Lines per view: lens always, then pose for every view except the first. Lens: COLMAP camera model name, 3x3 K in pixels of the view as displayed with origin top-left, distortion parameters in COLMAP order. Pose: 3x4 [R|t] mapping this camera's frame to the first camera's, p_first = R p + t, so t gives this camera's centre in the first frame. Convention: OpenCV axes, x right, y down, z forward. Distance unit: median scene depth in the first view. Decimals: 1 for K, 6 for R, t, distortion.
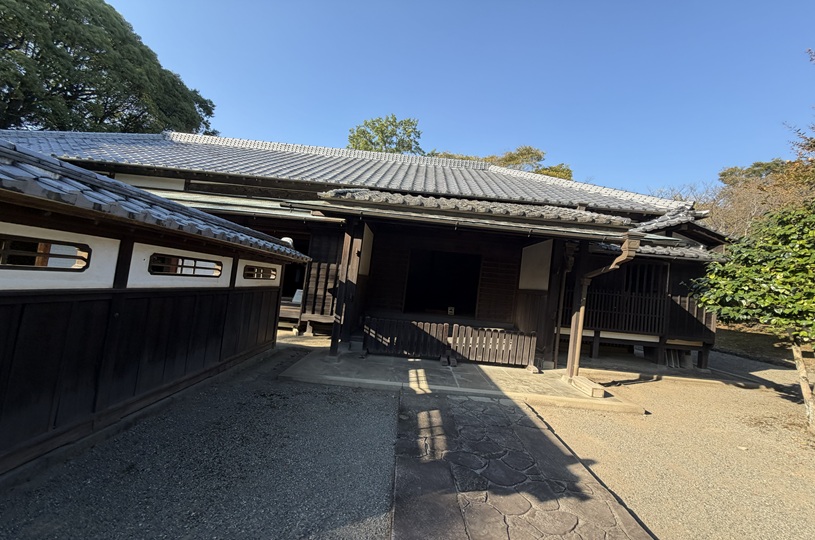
lens RADIAL K [[330.6, 0, 407.1], [0, 330.6, 271.4], [0, 0, 1]] dist [-0.002086, -0.000147]
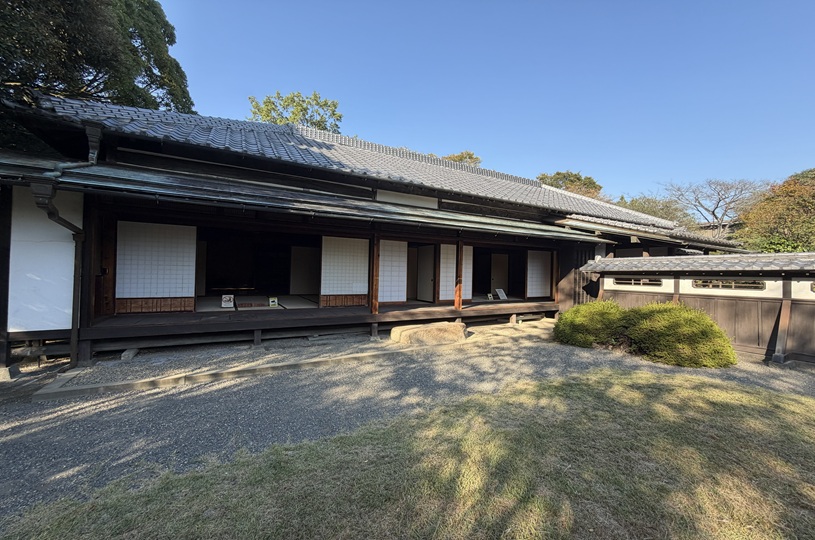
lens RADIAL K [[330.6, 0, 406.5], [0, 330.6, 267.0], [0, 0, 1]] dist [-0.002086, -0.000147]
pose [[0.817862, -0.098159, 0.566980, -1.346558], [0.052322, 0.993947, 0.096605, -0.170840], [-0.573030, -0.049345, 0.818047, 0.213138]]
